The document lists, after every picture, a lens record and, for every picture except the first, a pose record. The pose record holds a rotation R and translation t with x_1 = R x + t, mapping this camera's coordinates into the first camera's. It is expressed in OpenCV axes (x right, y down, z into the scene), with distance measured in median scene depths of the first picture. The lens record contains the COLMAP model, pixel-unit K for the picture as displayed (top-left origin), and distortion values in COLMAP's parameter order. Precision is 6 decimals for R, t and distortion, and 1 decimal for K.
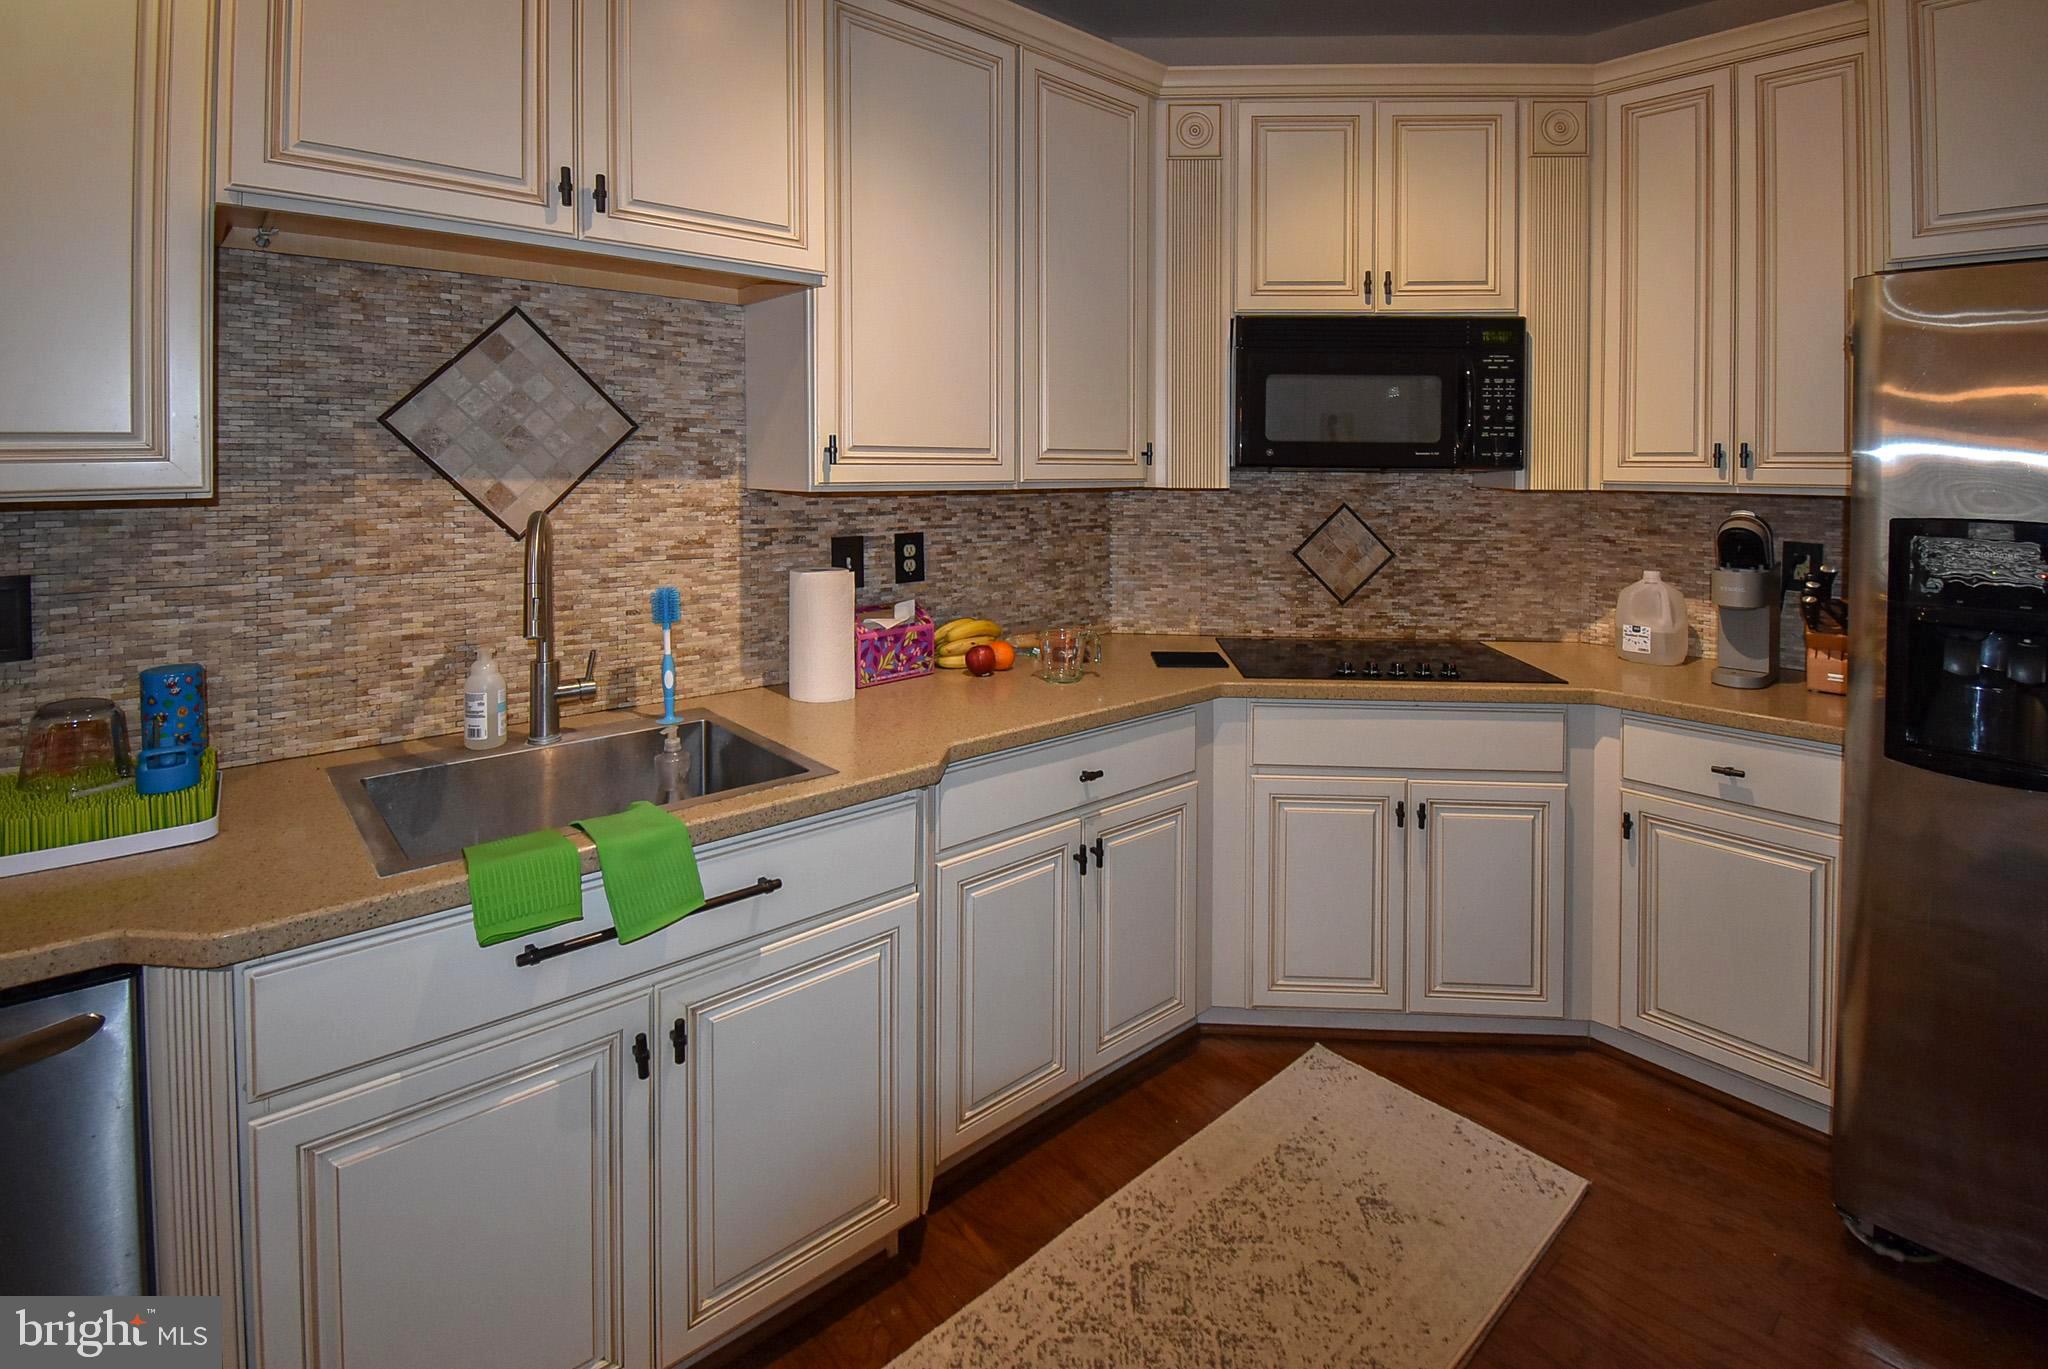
lens RADIAL K [[1017.5, 0, 1052.0], [0, 1017.5, 487.9], [0, 0, 1]] dist [-0.001496, -0.000459]
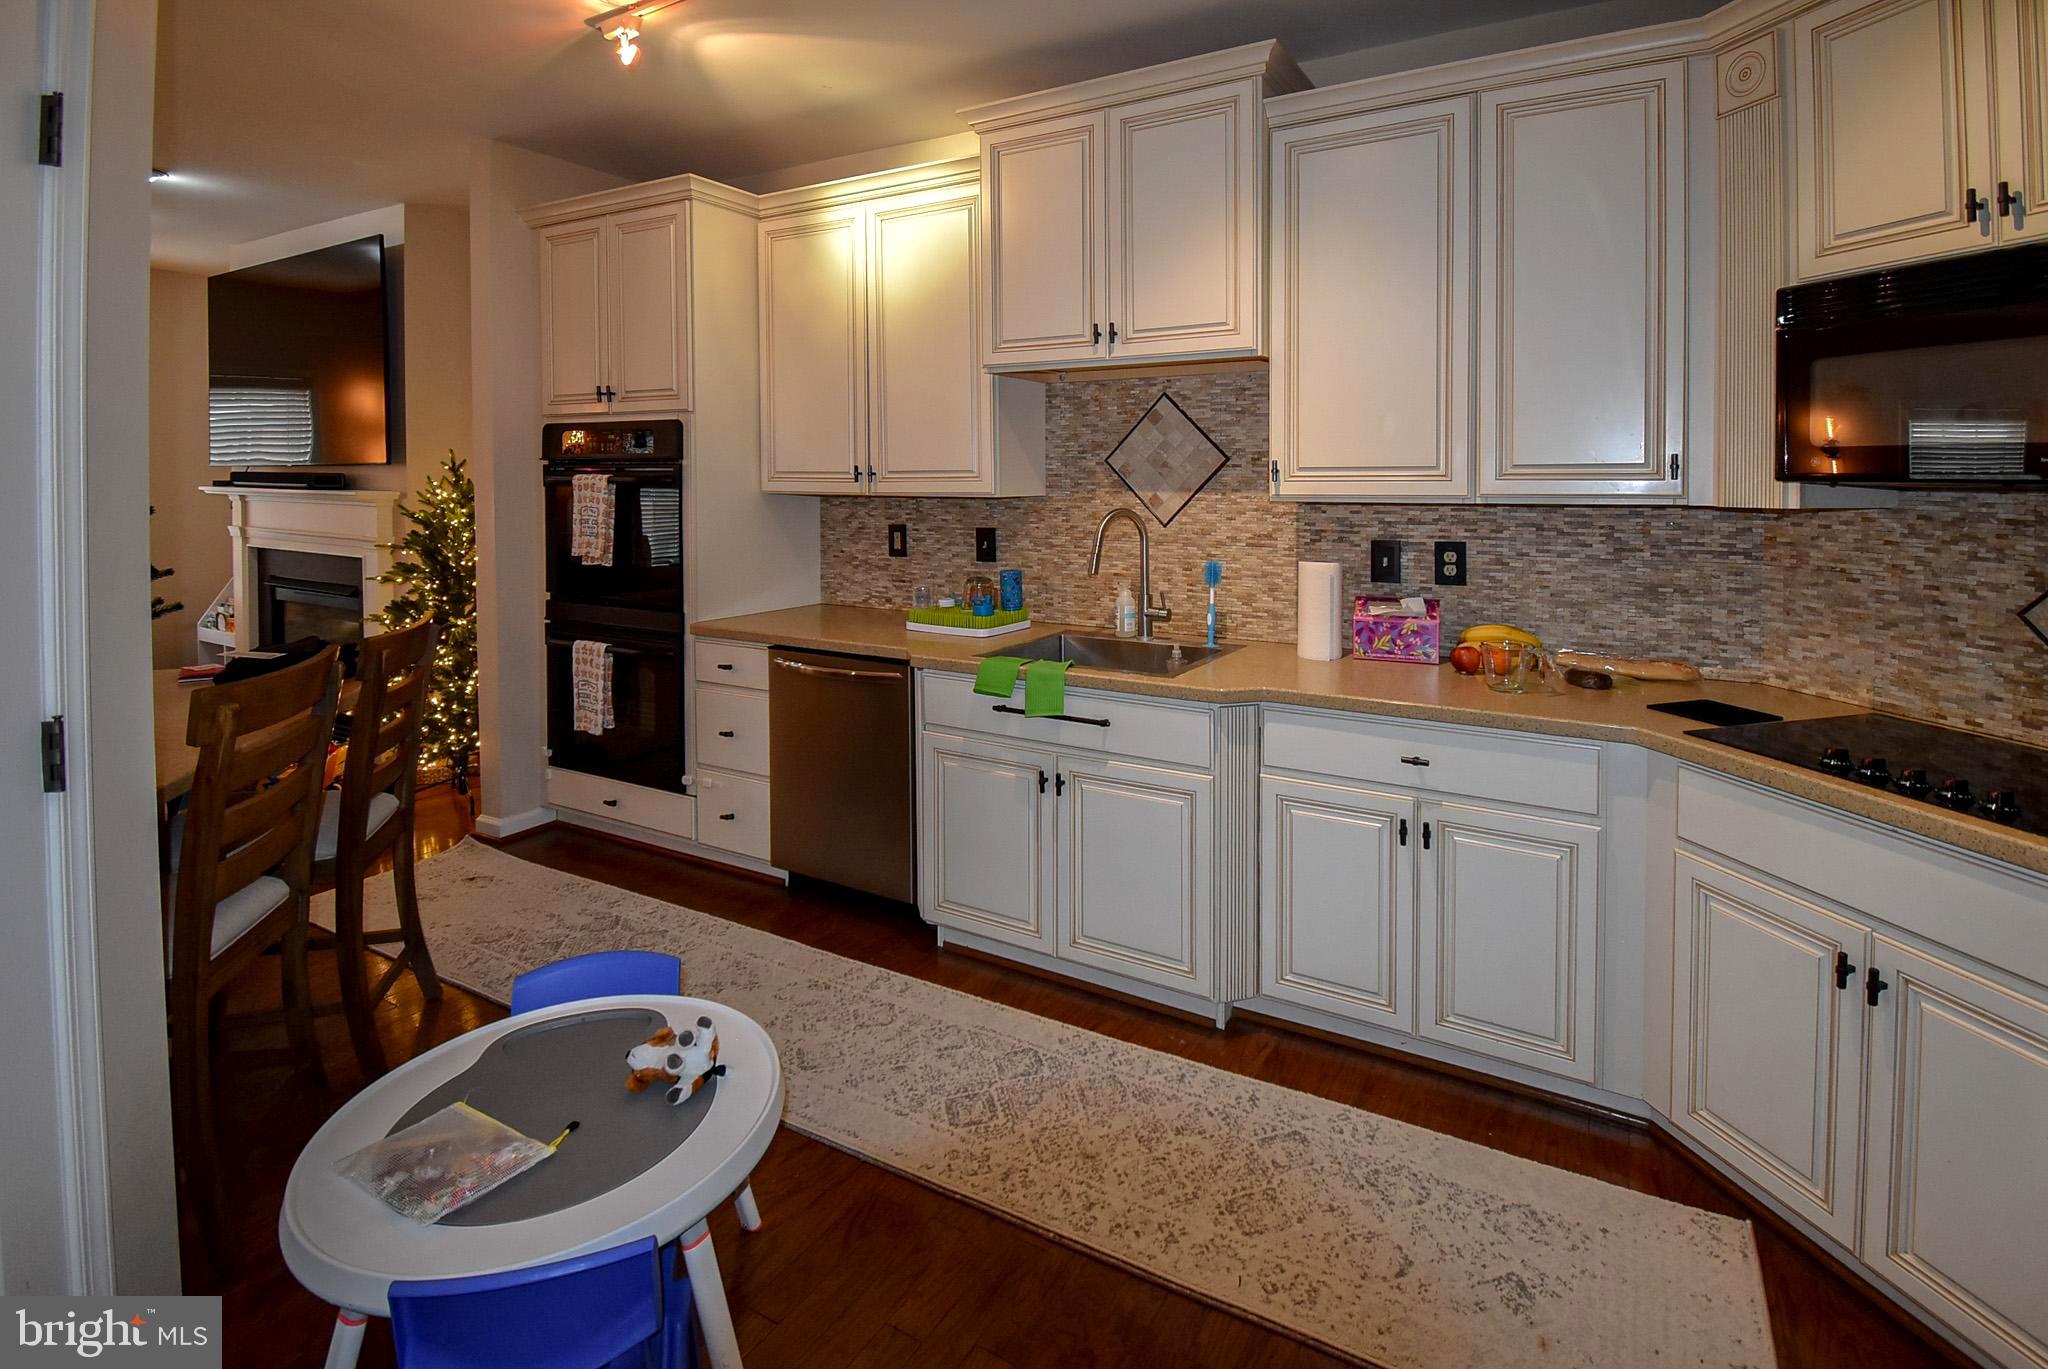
lens RADIAL K [[986.1, 0, 1037.9], [0, 986.1, 498.7], [0, 0, 1]] dist [-0.001072, -0.000182]
pose [[0.279269, 0.013519, -0.960118, 0.841885], [-0.016338, 0.999823, 0.009326, -0.007085], [0.960074, 0.013082, 0.279441, 0.263453]]
